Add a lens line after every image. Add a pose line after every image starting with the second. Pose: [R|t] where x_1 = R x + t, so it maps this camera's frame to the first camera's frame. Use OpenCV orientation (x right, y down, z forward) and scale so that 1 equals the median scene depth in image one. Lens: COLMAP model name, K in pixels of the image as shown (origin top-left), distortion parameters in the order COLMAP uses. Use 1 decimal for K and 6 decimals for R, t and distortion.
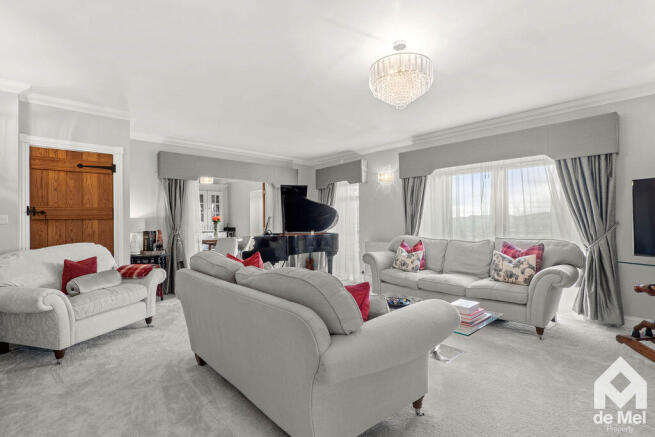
lens RADIAL K [[312.7, 0, 327.5], [0, 312.7, 218.5], [0, 0, 1]] dist [-0.017447, 0.007360]
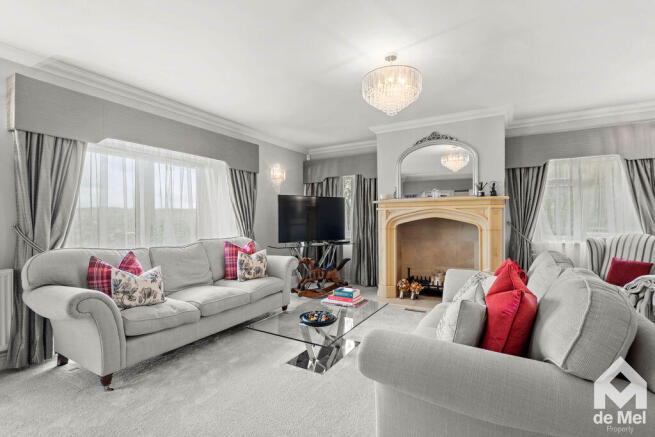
lens RADIAL K [[312.7, 0, 327.5], [0, 312.7, 218.5], [0, 0, 1]] dist [-0.017447, 0.007360]
pose [[-0.297186, 0.009272, 0.954775, -0.503085], [-0.008630, 0.999886, -0.012397, 0.010001], [-0.954781, -0.011924, -0.297072, 1.039987]]
